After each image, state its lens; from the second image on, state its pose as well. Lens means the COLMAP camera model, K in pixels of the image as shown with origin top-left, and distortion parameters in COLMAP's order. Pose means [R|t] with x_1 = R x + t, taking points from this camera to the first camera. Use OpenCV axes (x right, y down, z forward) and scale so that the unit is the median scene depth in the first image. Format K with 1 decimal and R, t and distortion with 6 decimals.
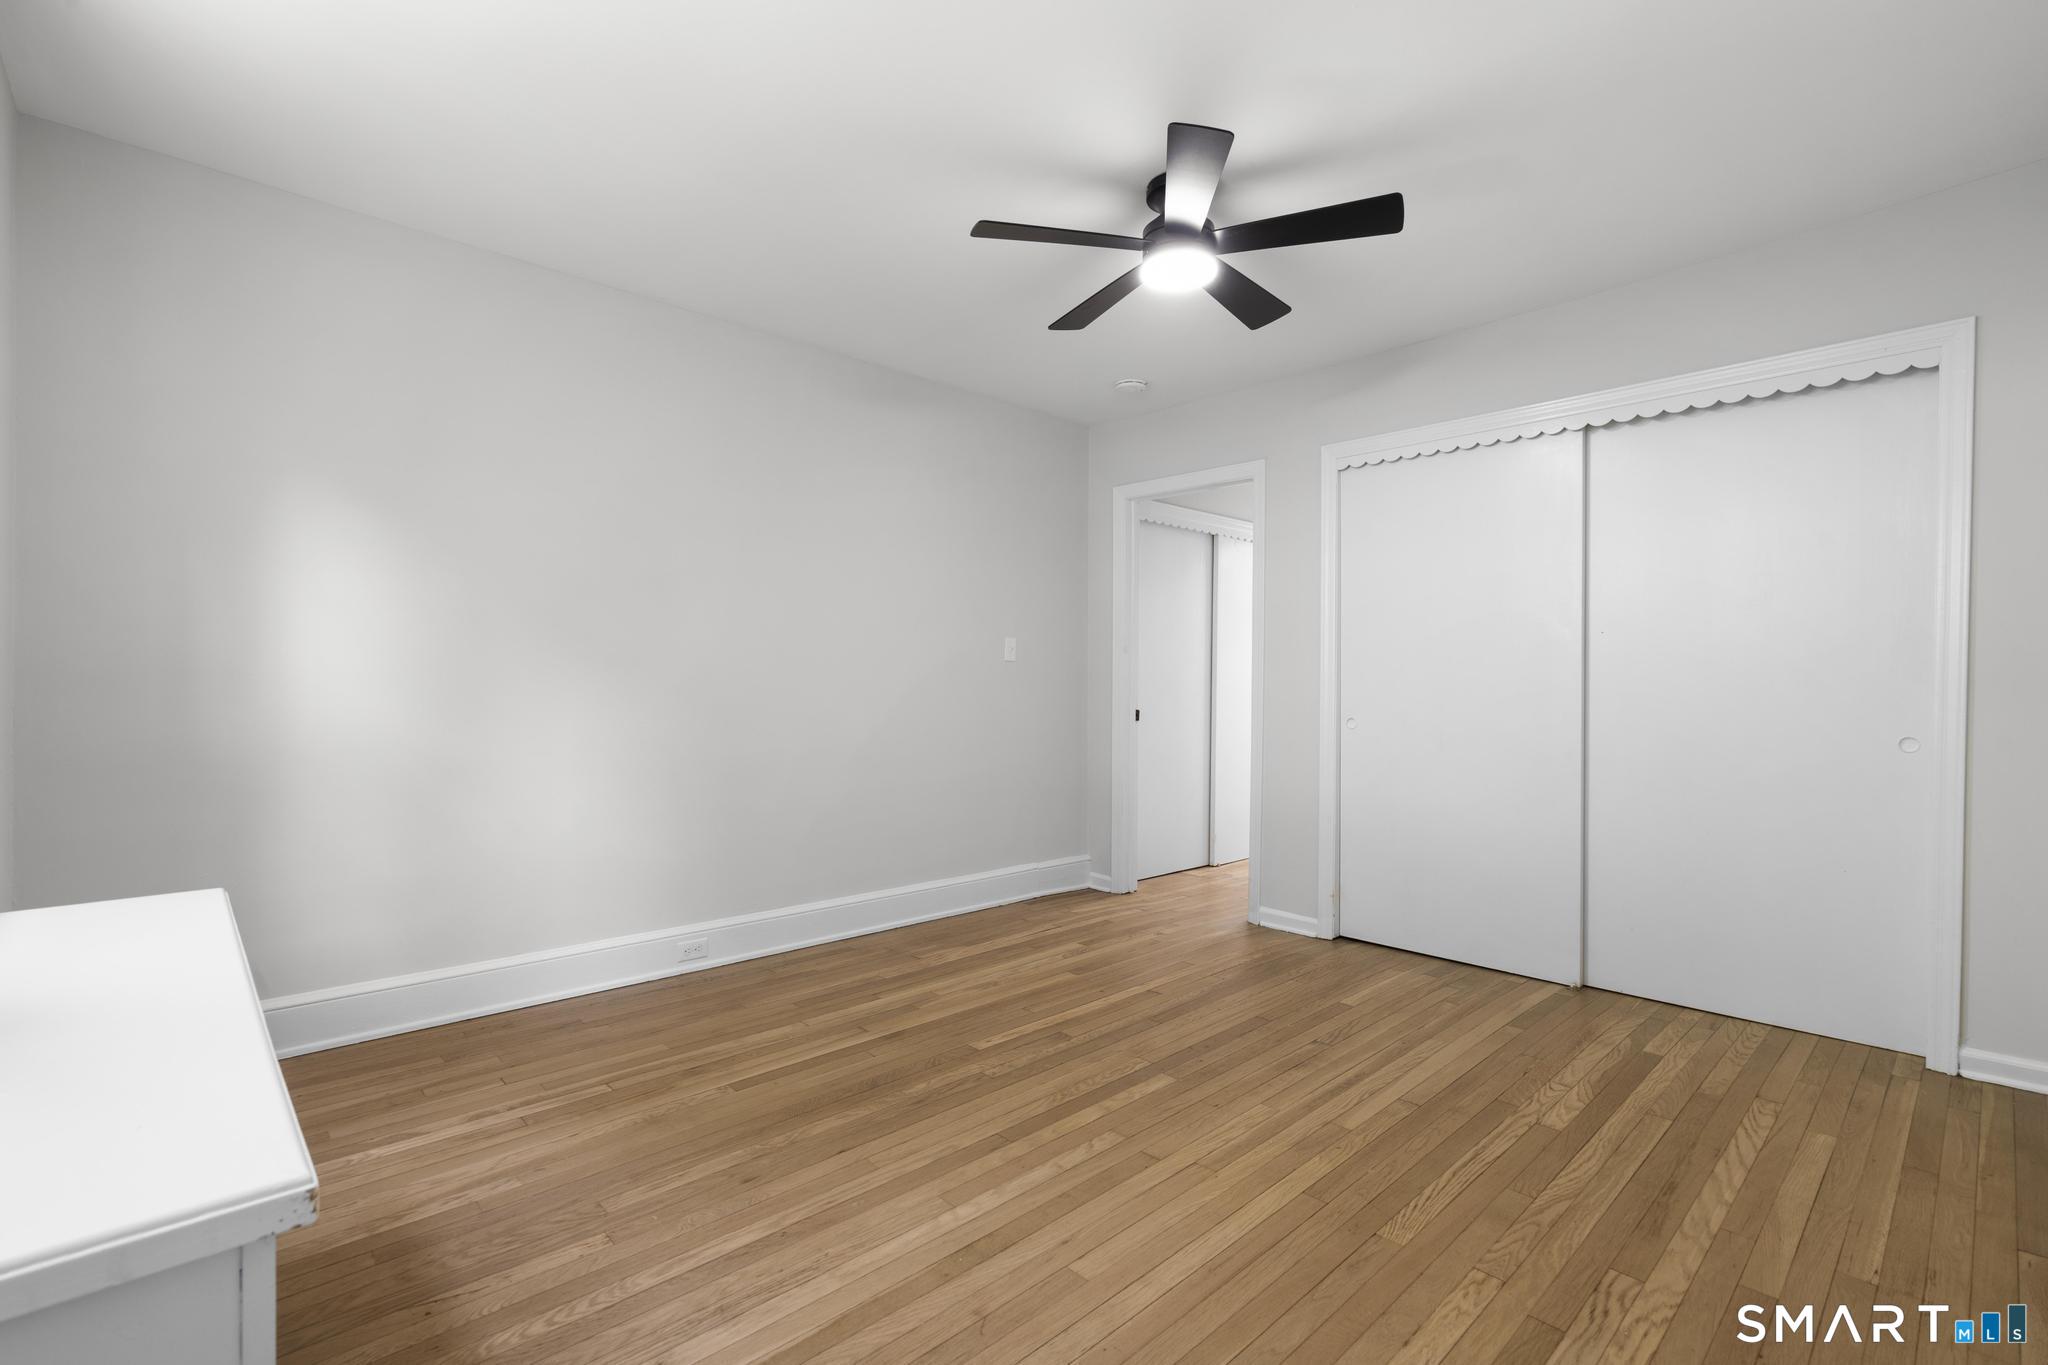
lens RADIAL K [[913.1, 0, 1024.1], [0, 913.1, 688.3], [0, 0, 1]] dist [-0.009227, 0.004217]
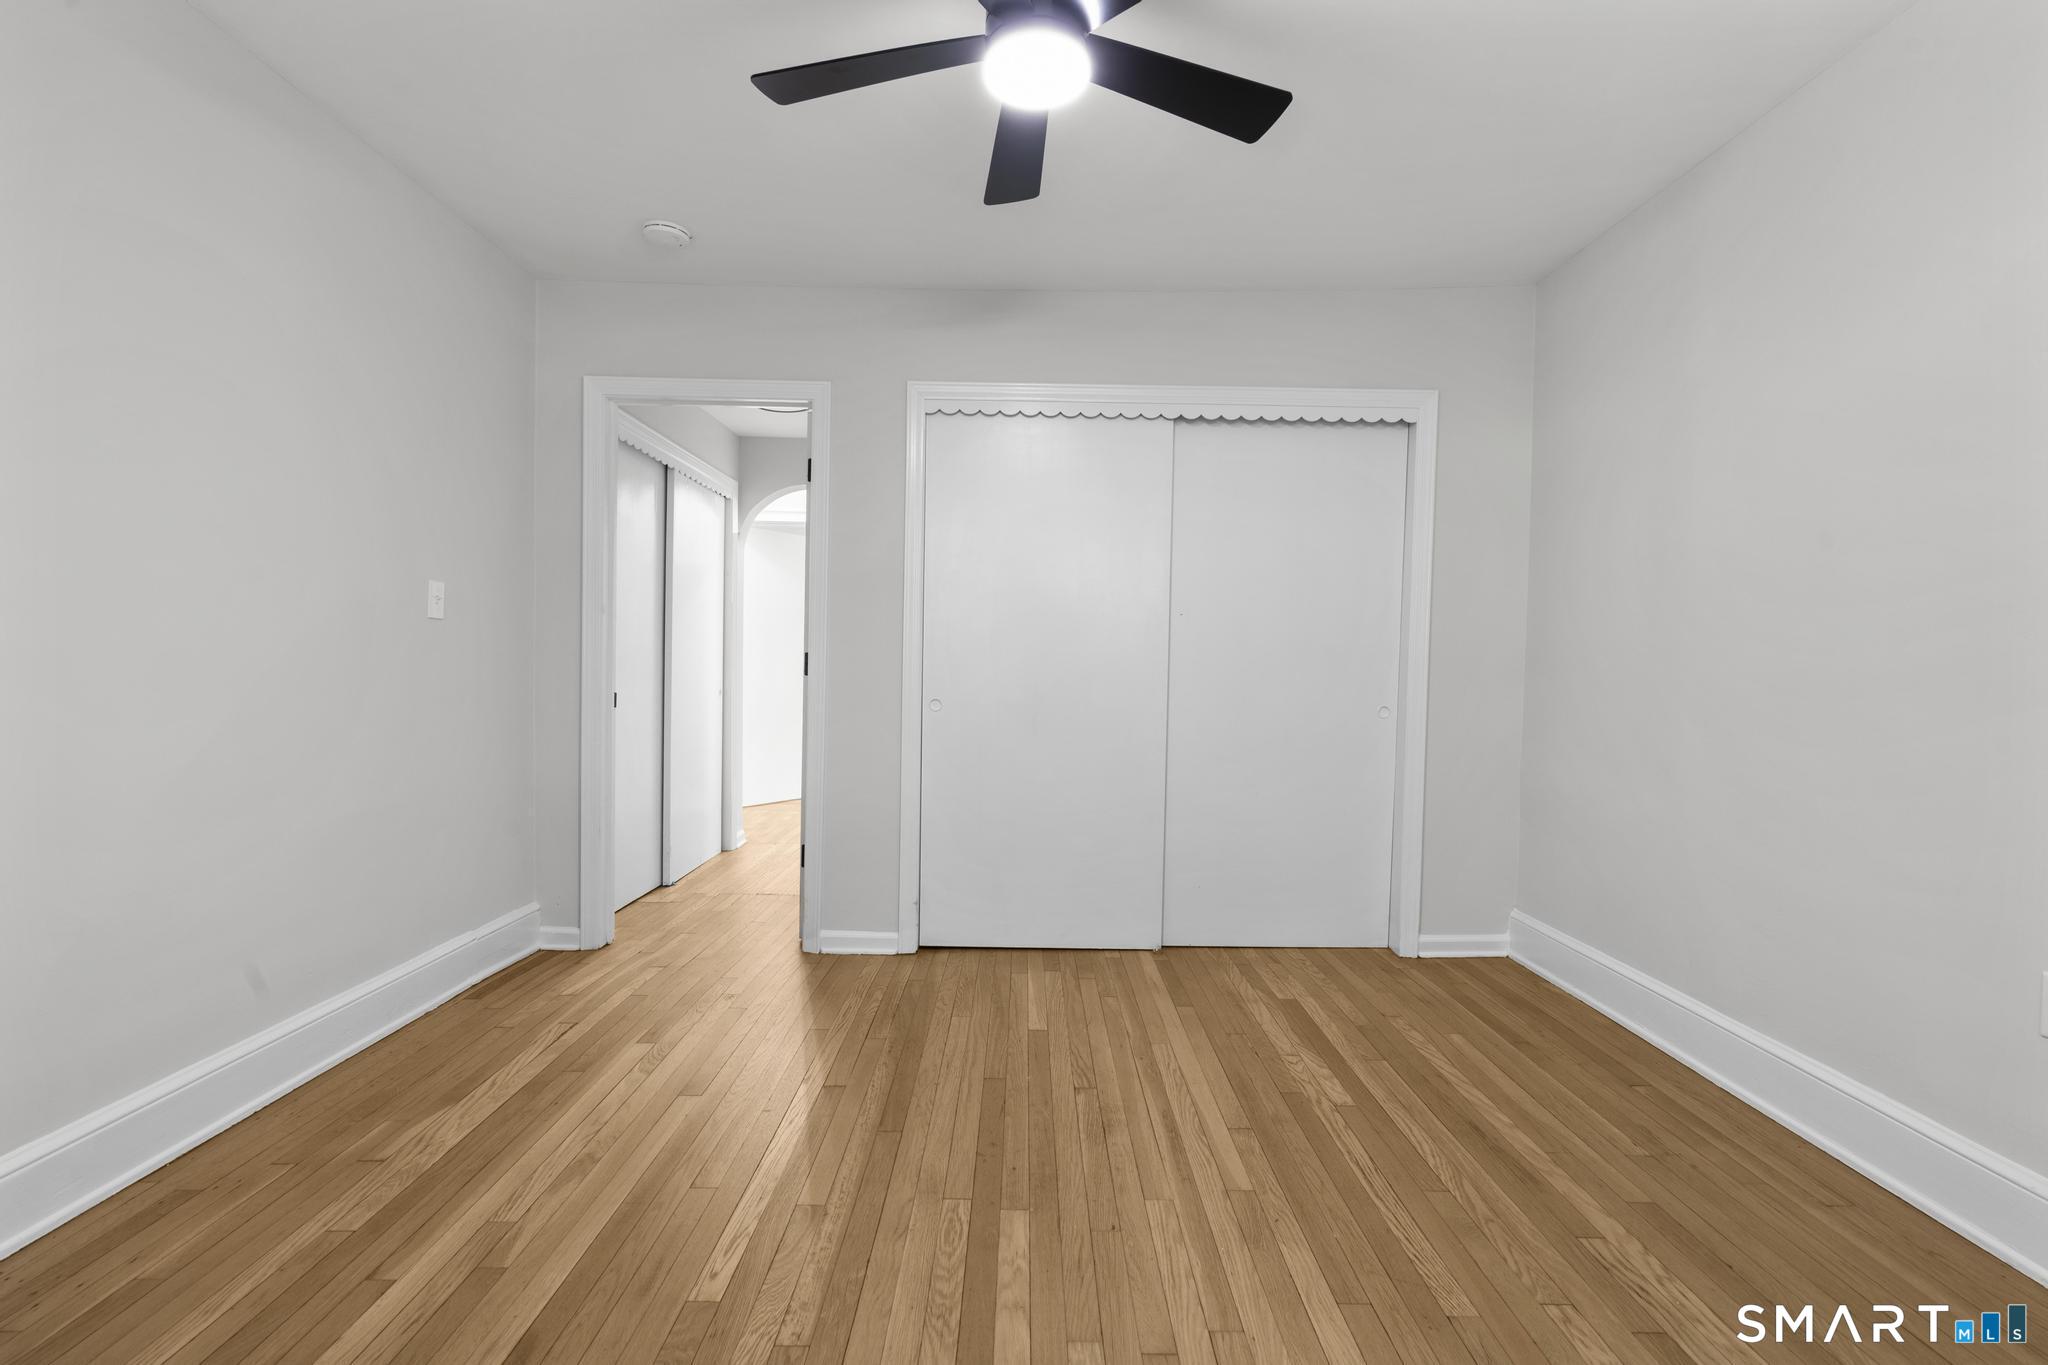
lens RADIAL K [[913.1, 0, 1024.1], [0, 913.1, 688.3], [0, 0, 1]] dist [-0.009227, 0.004217]
pose [[0.684198, -0.014089, 0.729160, -0.305085], [-0.007931, 0.999611, 0.026756, -0.002927], [-0.729253, -0.024089, 0.683820, 0.447767]]
